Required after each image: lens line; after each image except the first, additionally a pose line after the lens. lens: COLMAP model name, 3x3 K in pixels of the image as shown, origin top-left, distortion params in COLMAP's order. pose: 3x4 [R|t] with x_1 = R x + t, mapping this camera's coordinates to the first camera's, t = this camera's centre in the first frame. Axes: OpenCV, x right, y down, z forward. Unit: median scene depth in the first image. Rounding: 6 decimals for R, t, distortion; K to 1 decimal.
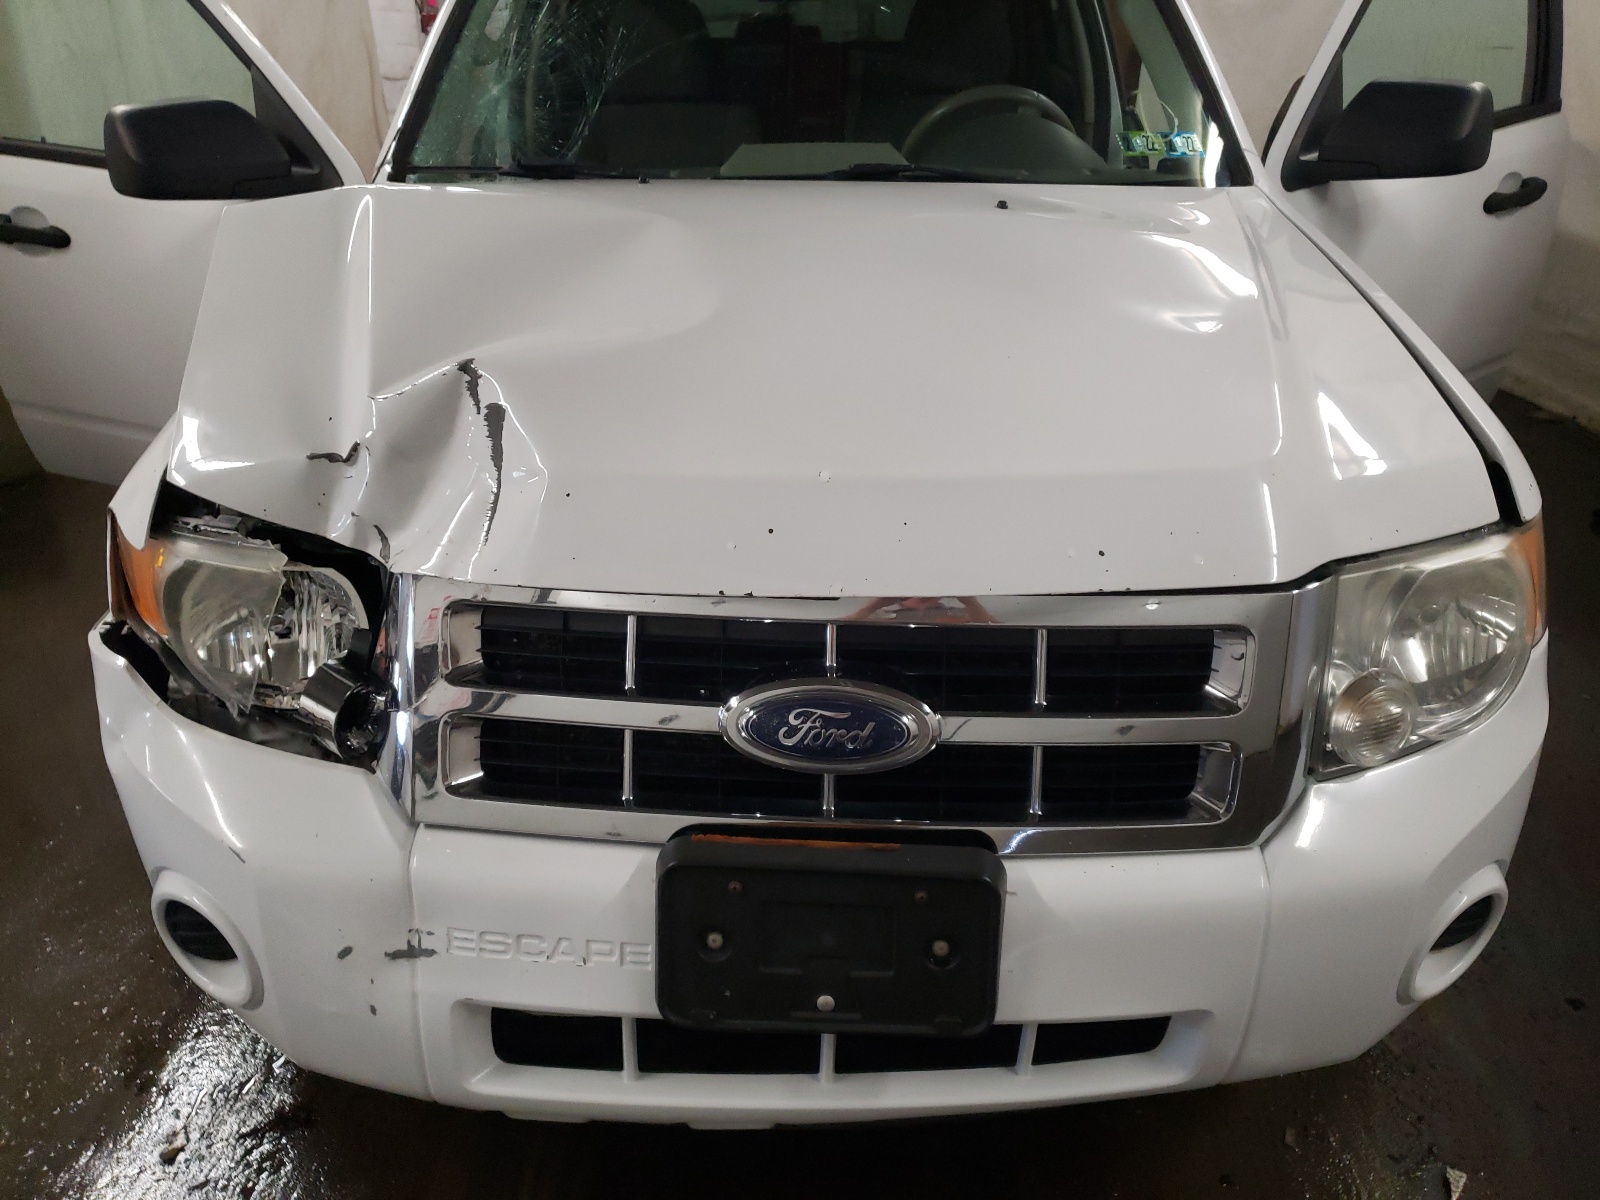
lens RADIAL K [[1210.6, 0, 803.6], [0, 1210.6, 573.6], [0, 0, 1]] dist [-0.000533, -0.002968]
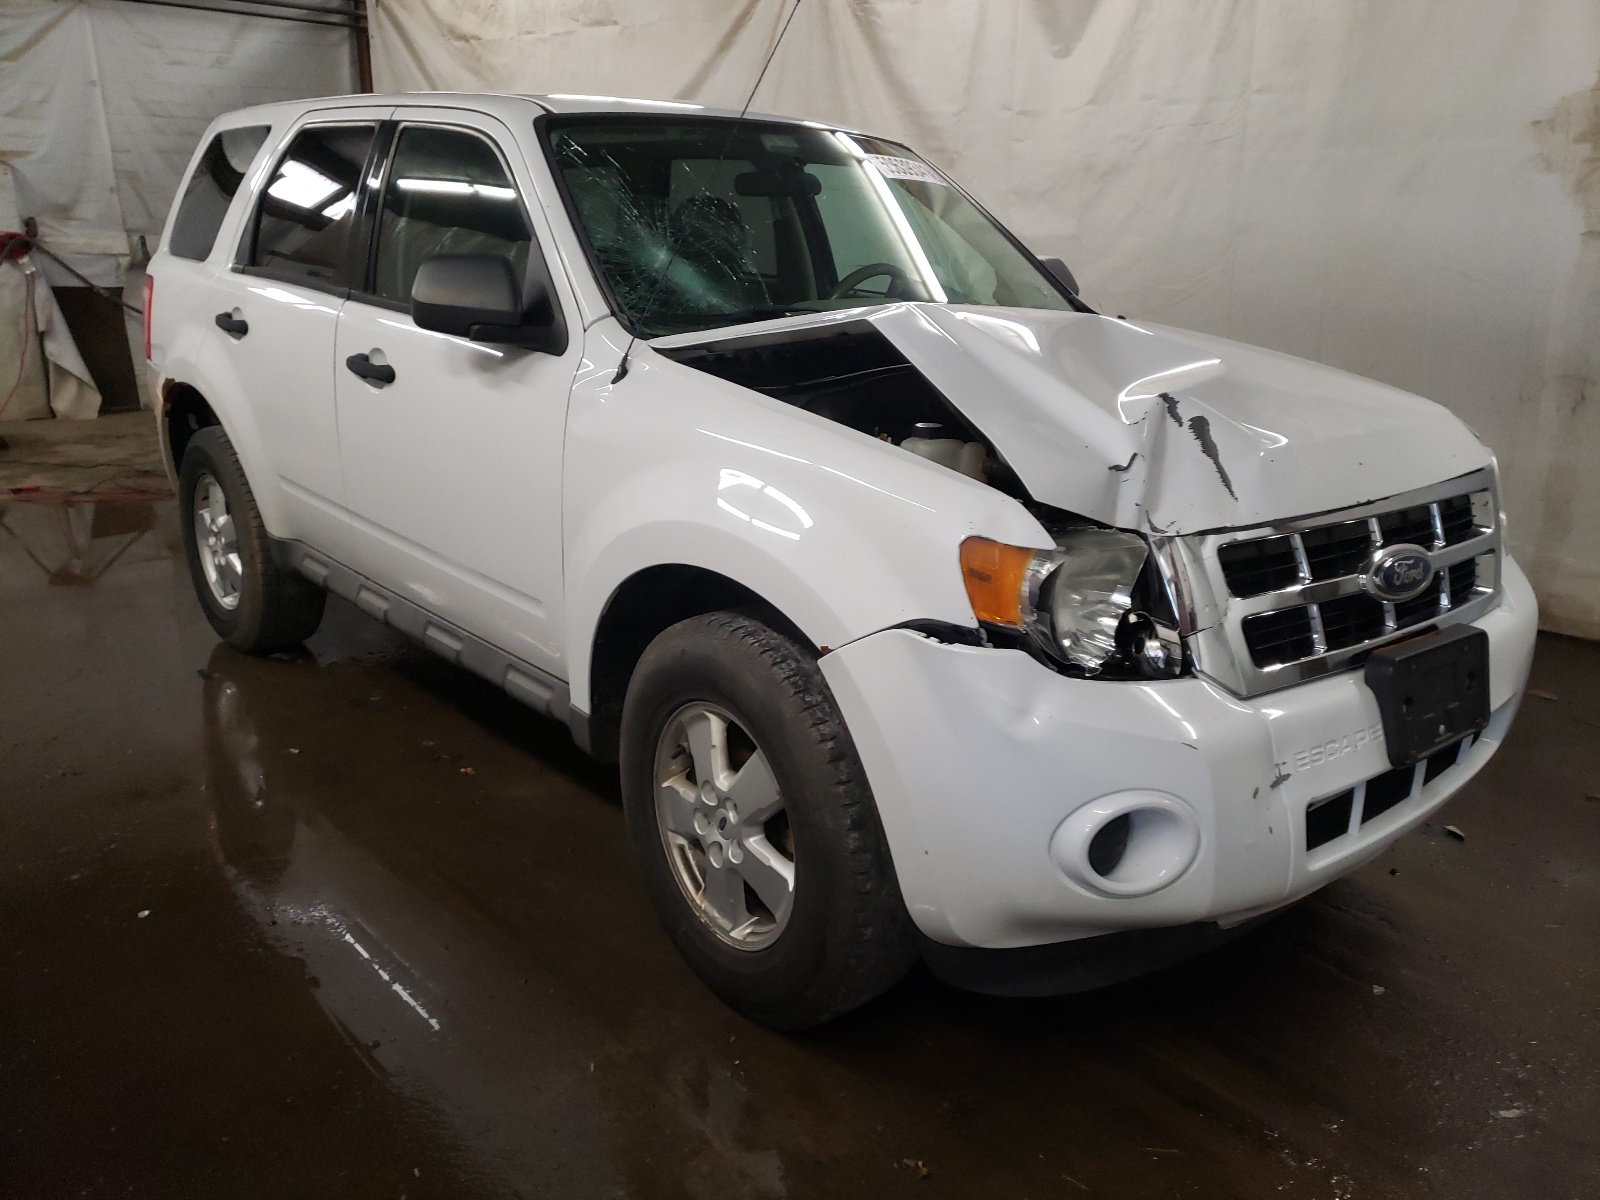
lens RADIAL K [[1210.6, 0, 803.6], [0, 1210.6, 573.6], [0, 0, 1]] dist [-0.000533, -0.002968]
pose [[0.760842, -0.162087, 0.628369, -1.605771], [0.253581, 0.965575, -0.057973, 0.011922], [-0.597341, 0.203451, 0.775752, 0.158370]]
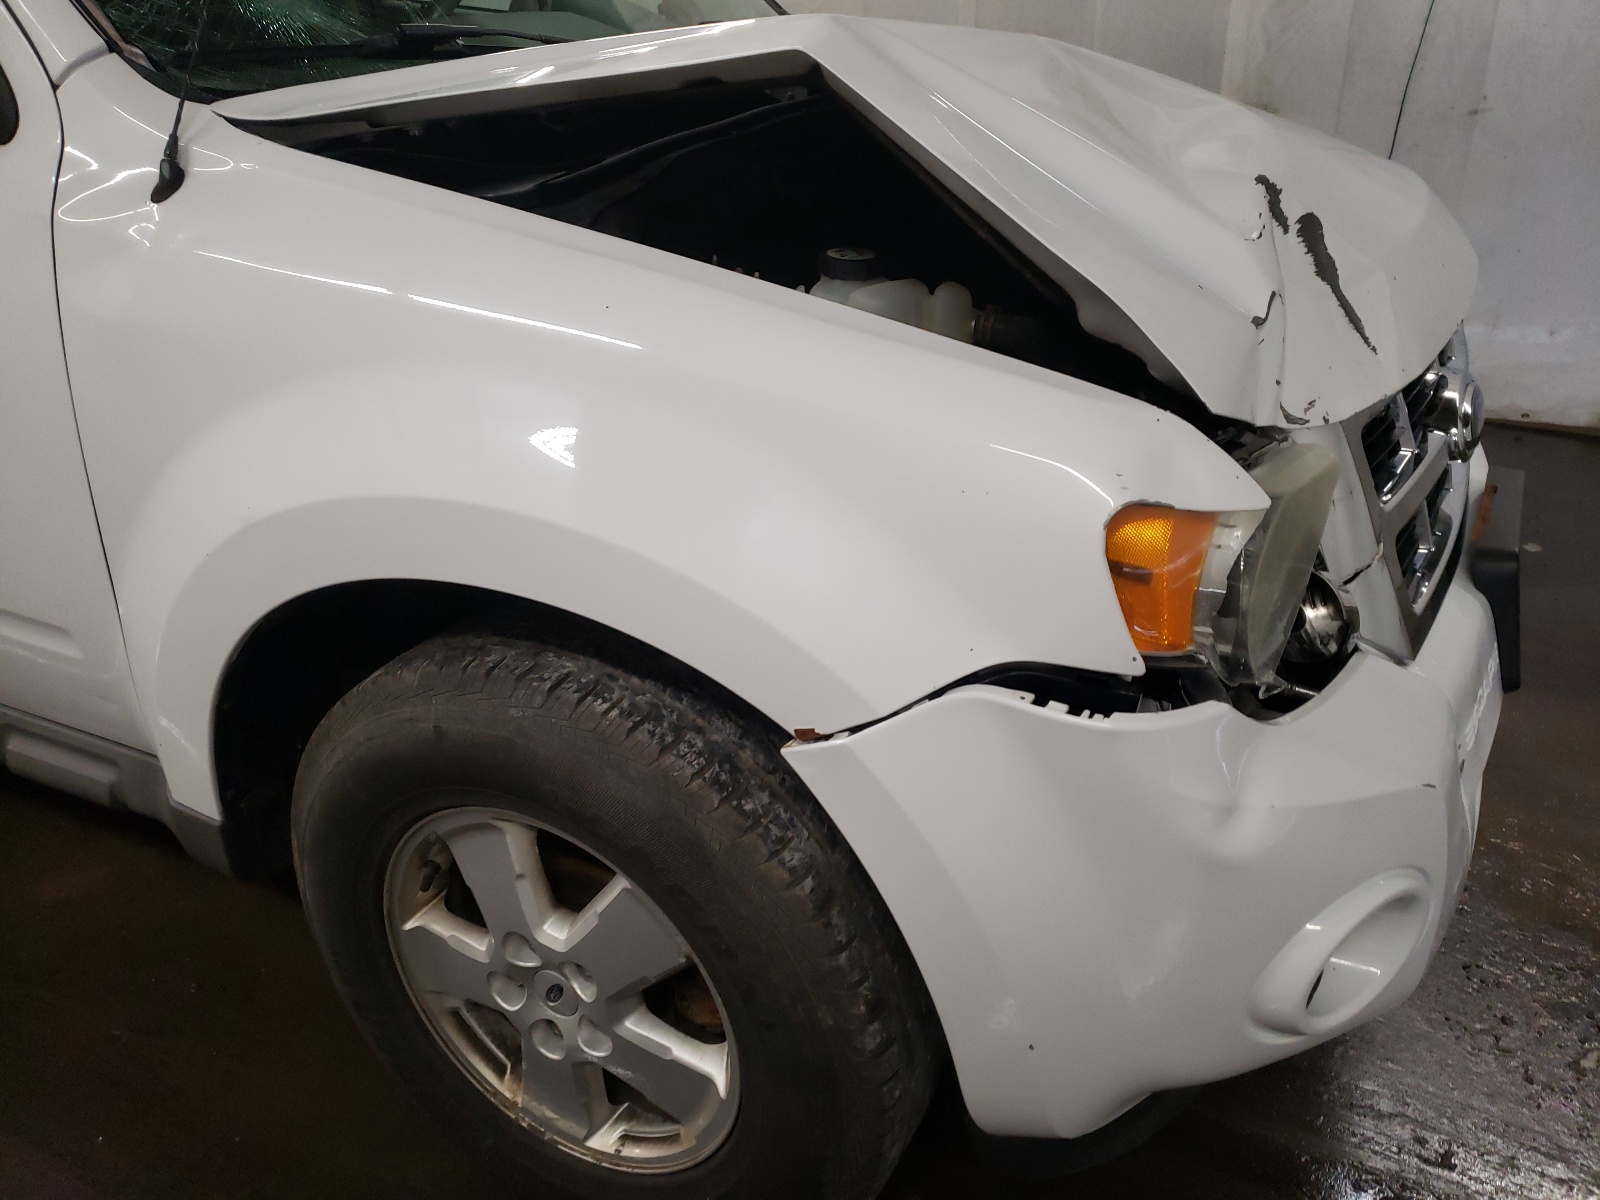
lens RADIAL K [[1210.6, 0, 803.6], [0, 1210.6, 573.6], [0, 0, 1]] dist [-0.000533, -0.002968]
pose [[0.421019, -0.395207, 0.816428, -1.256934], [0.349545, 0.901262, 0.256017, -0.260919], [-0.836995, 0.177590, 0.517591, 0.889438]]
